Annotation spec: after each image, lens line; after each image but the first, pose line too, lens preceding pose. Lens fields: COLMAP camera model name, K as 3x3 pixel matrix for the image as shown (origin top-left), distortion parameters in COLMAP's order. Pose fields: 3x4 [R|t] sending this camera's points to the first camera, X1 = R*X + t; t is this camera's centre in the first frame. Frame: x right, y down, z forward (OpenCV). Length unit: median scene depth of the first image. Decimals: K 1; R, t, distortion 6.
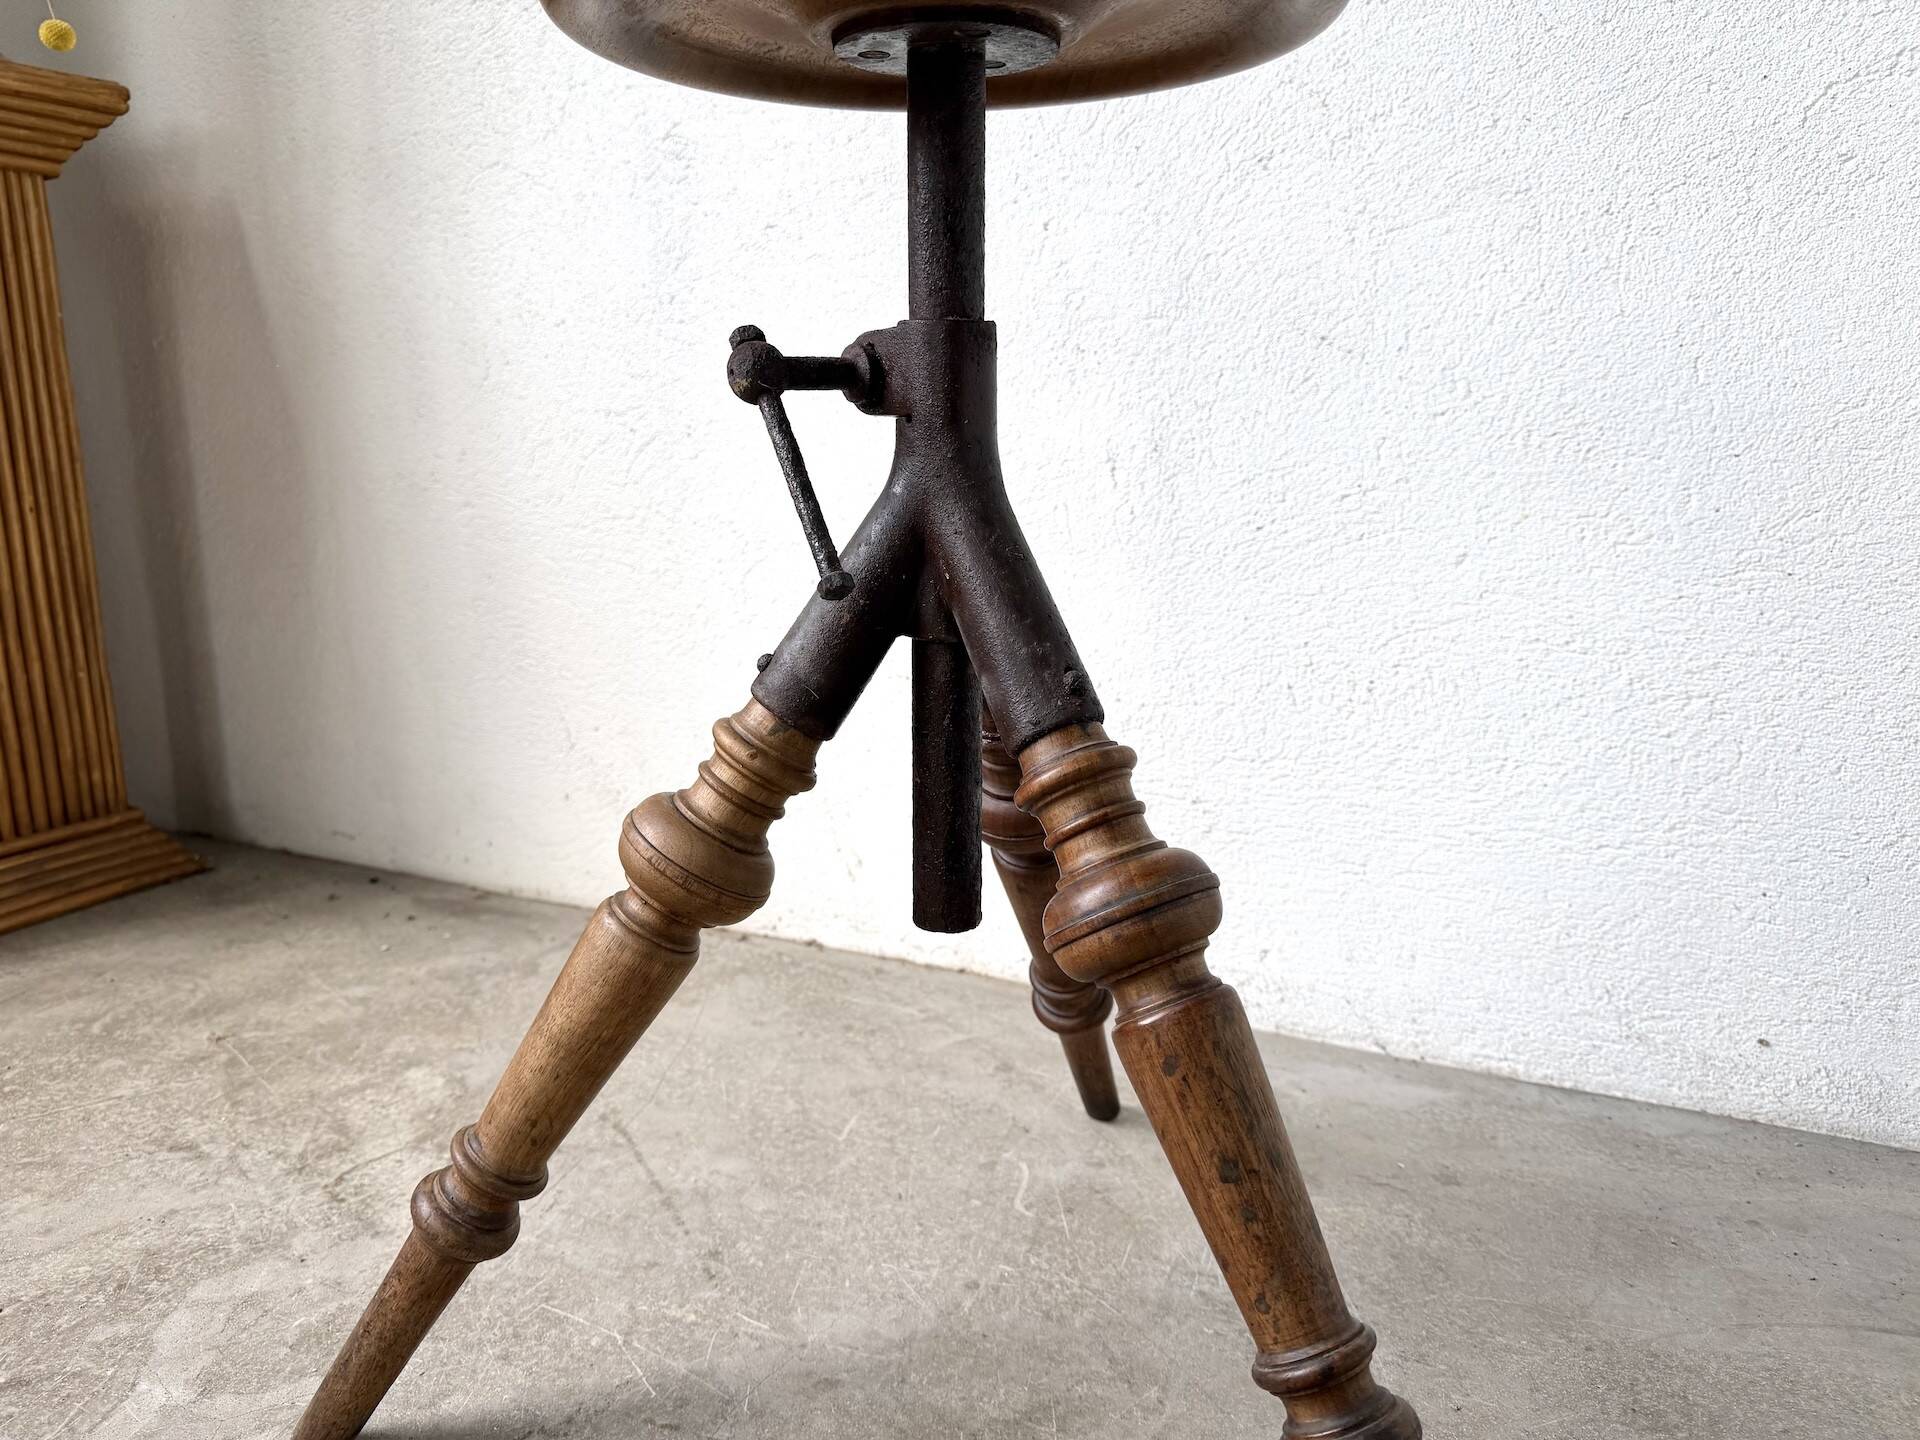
lens RADIAL K [[1382.6, 0, 947.9], [0, 1382.6, 726.9], [0, 0, 1]] dist [0.010926, -0.028708]
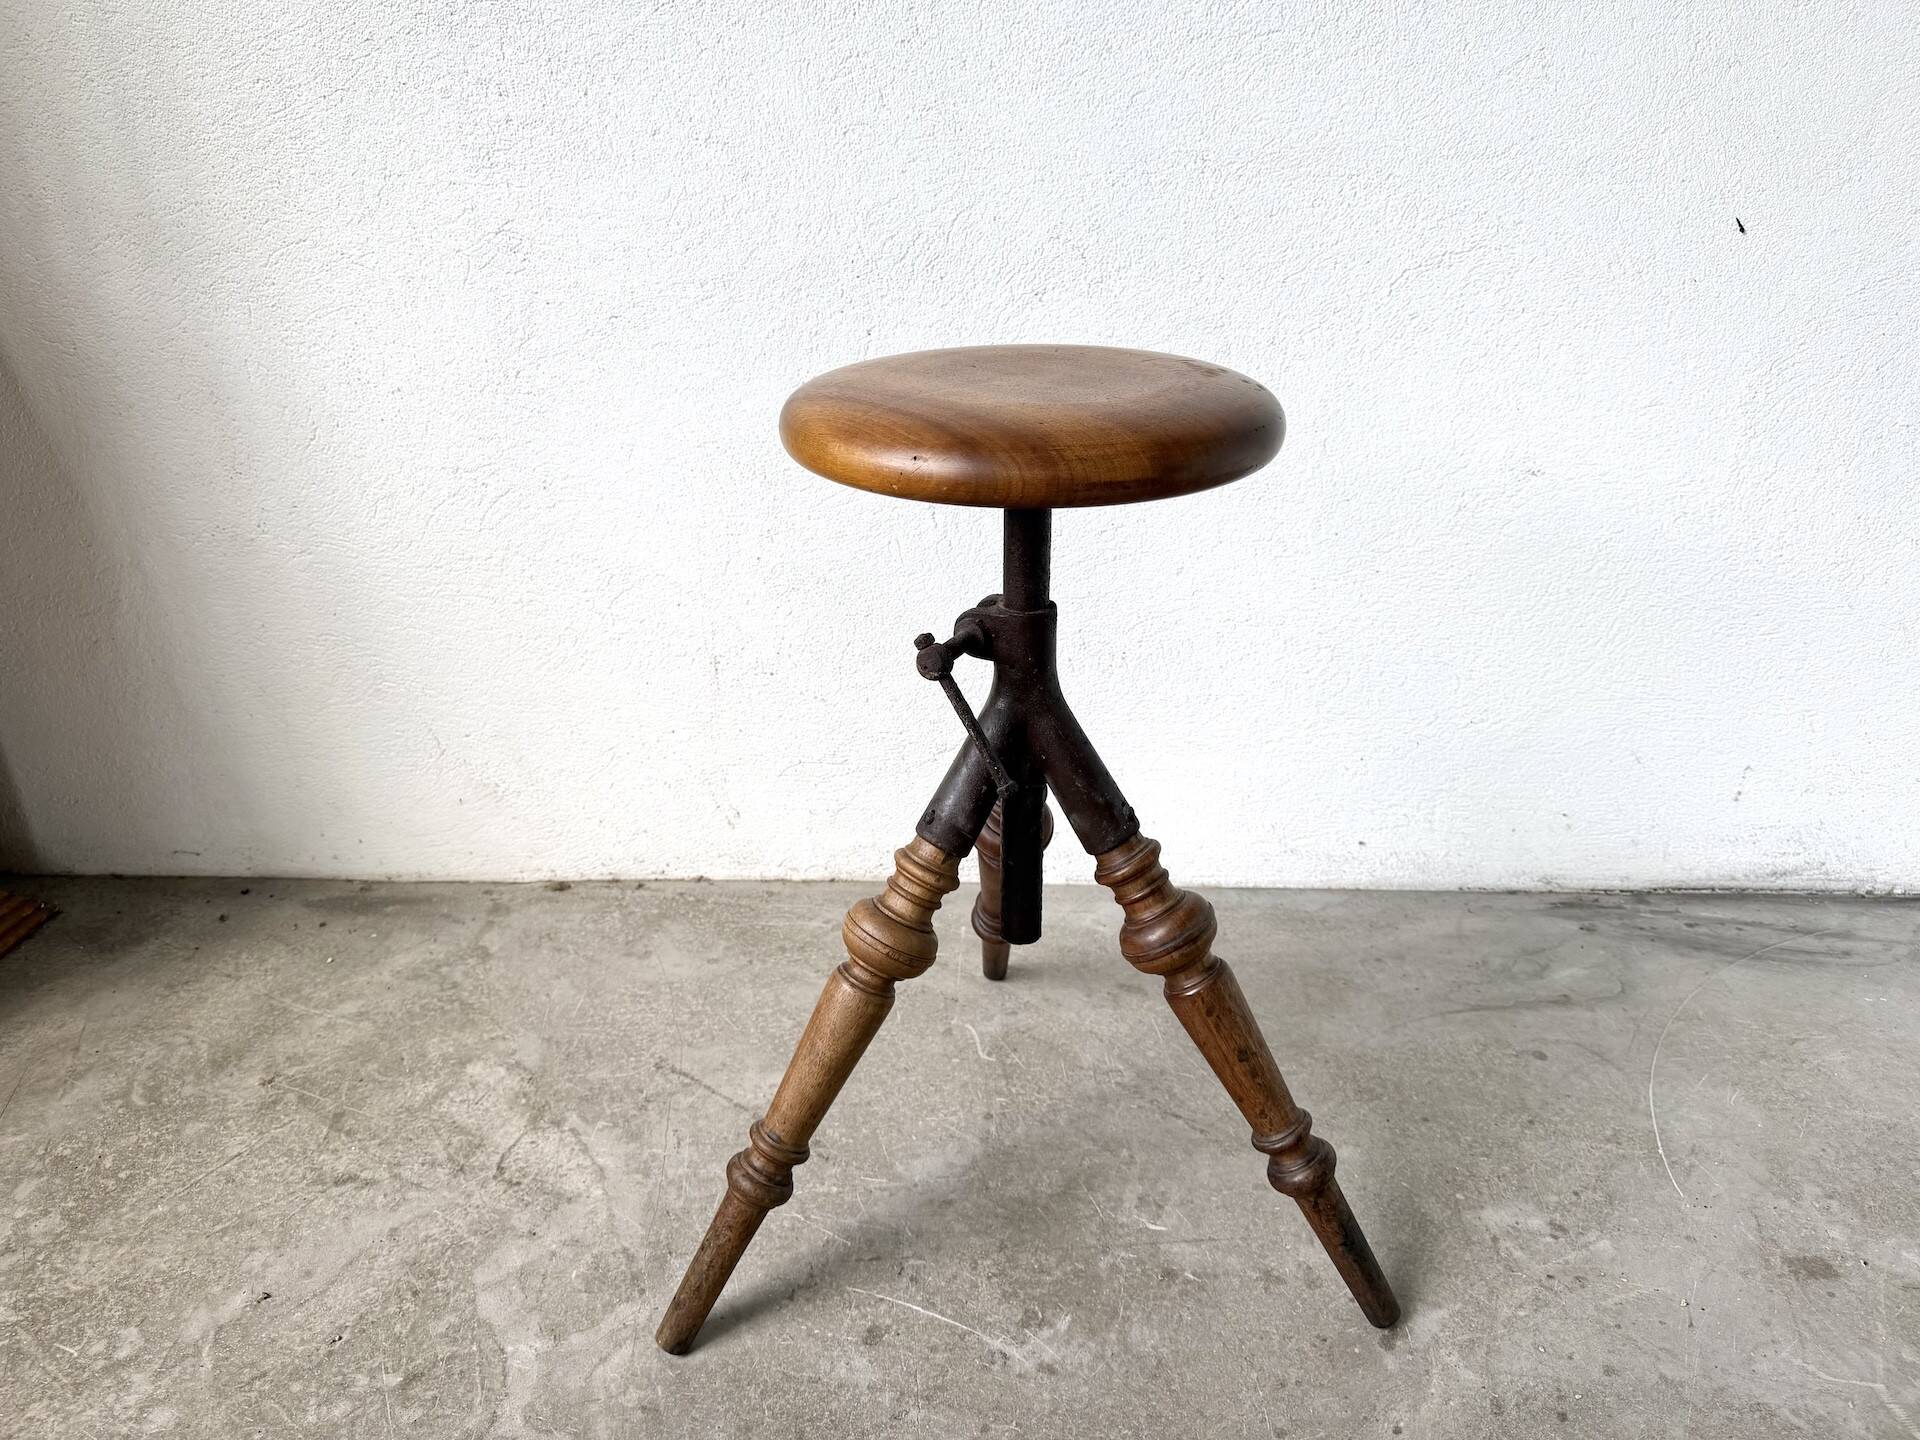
lens RADIAL K [[1379.4, 0, 957.2], [0, 1379.4, 733.2], [0, 0, 1]] dist [0.046410, -0.076534]
pose [[0.917833, -0.173171, 0.357203, -0.413679], [0.093451, 0.968801, 0.229547, -0.319205], [-0.385809, -0.177305, 0.905381, -0.278269]]
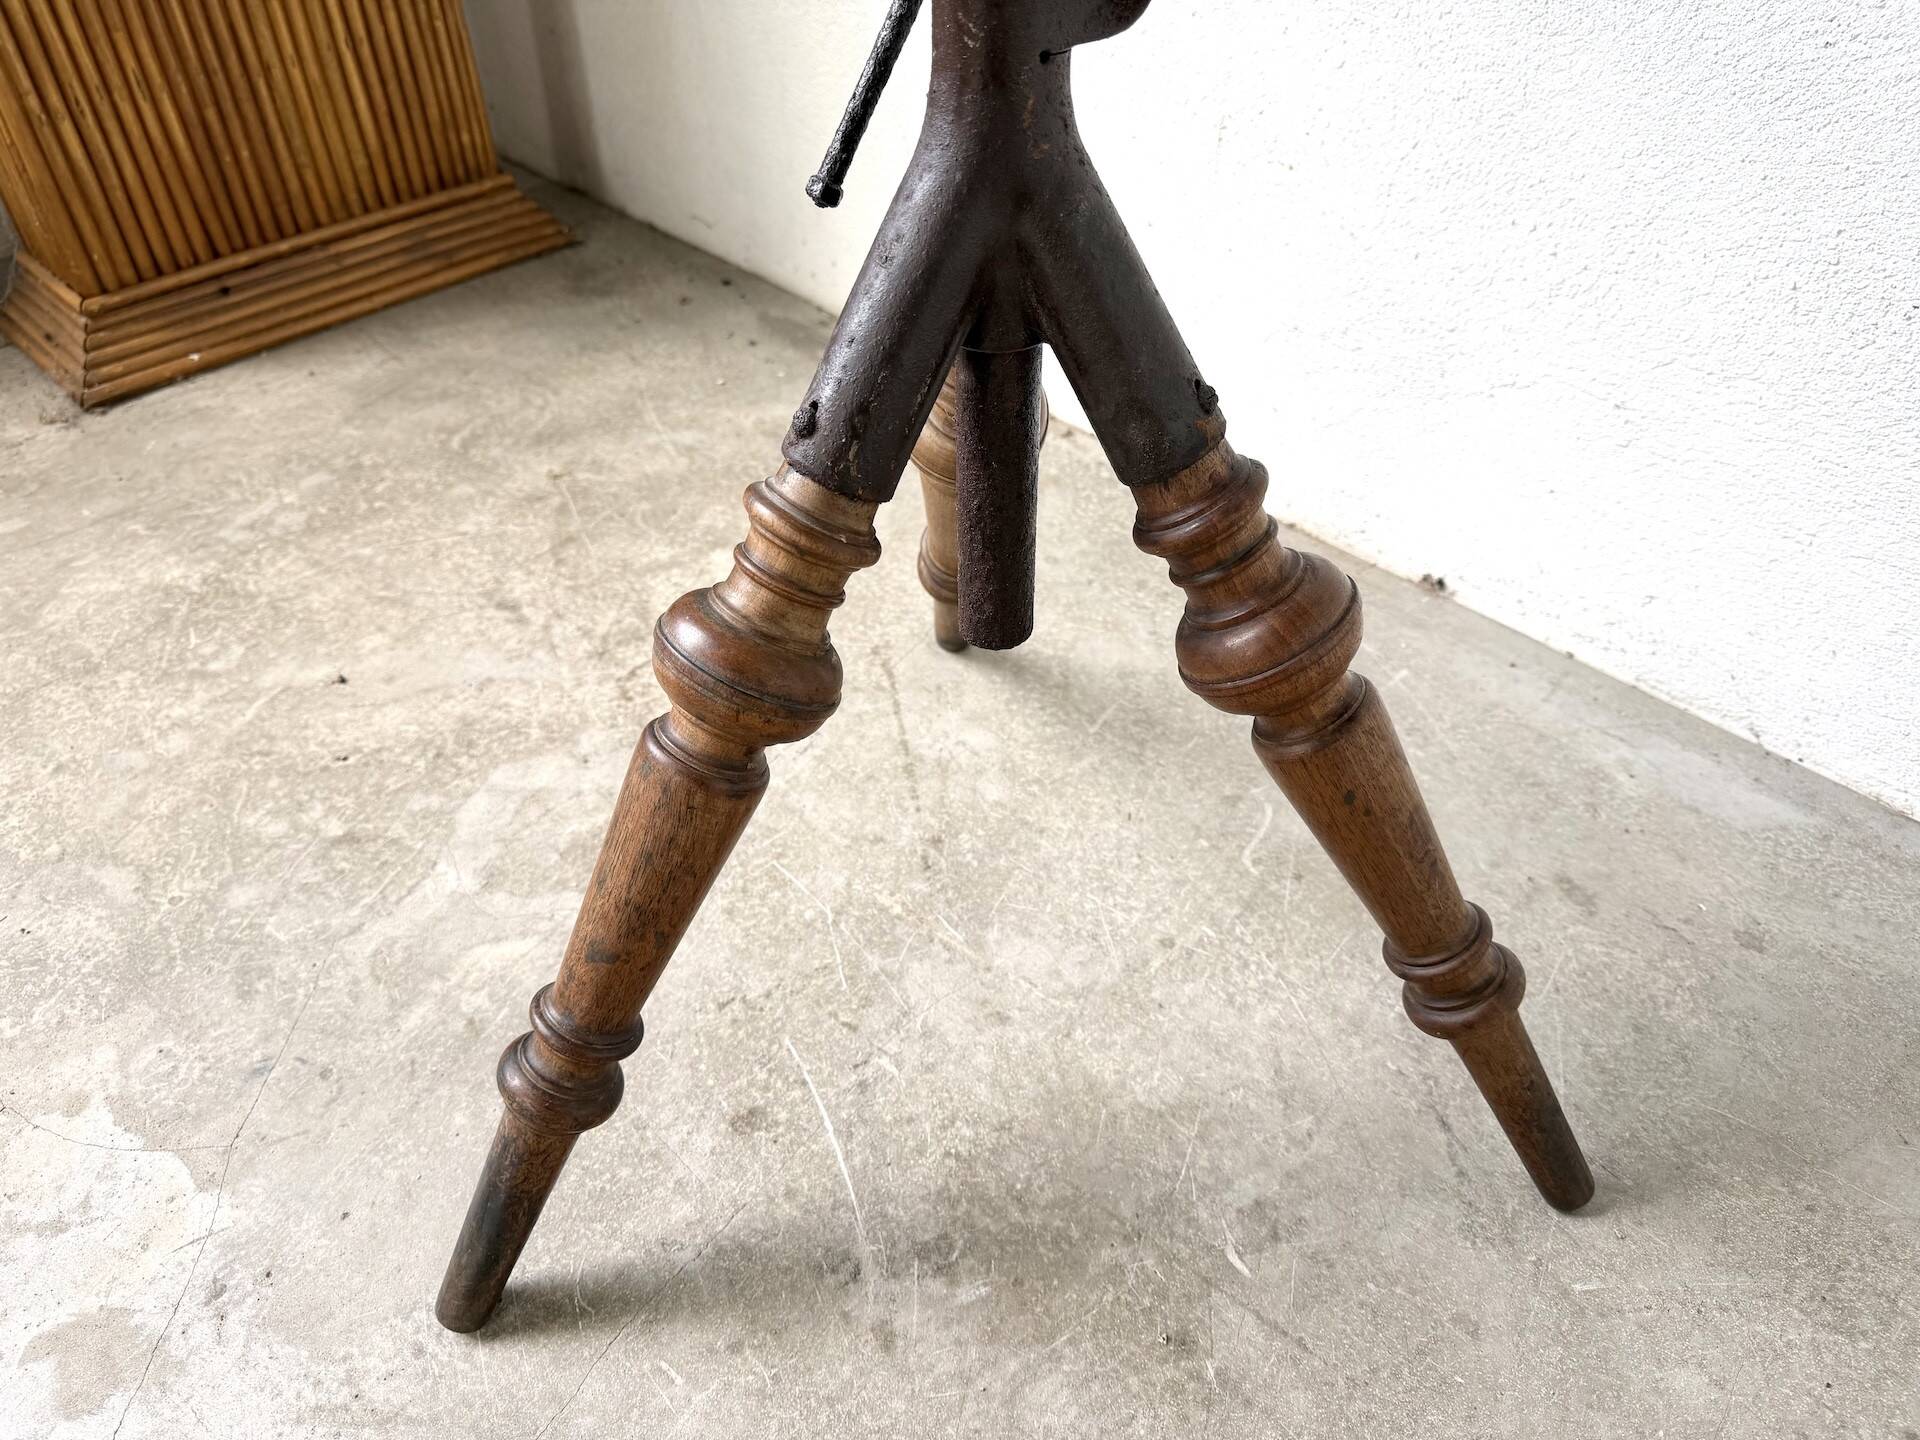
lens RADIAL K [[1359.3, 0, 955.4], [0, 1359.3, 735.1], [0, 0, 1]] dist [0.153015, -0.325305]
pose [[0.943617, 0.220126, -0.247247, 0.069280], [-0.068032, 0.859891, 0.505924, -0.178292], [0.323972, -0.460578, 0.826384, 0.165216]]
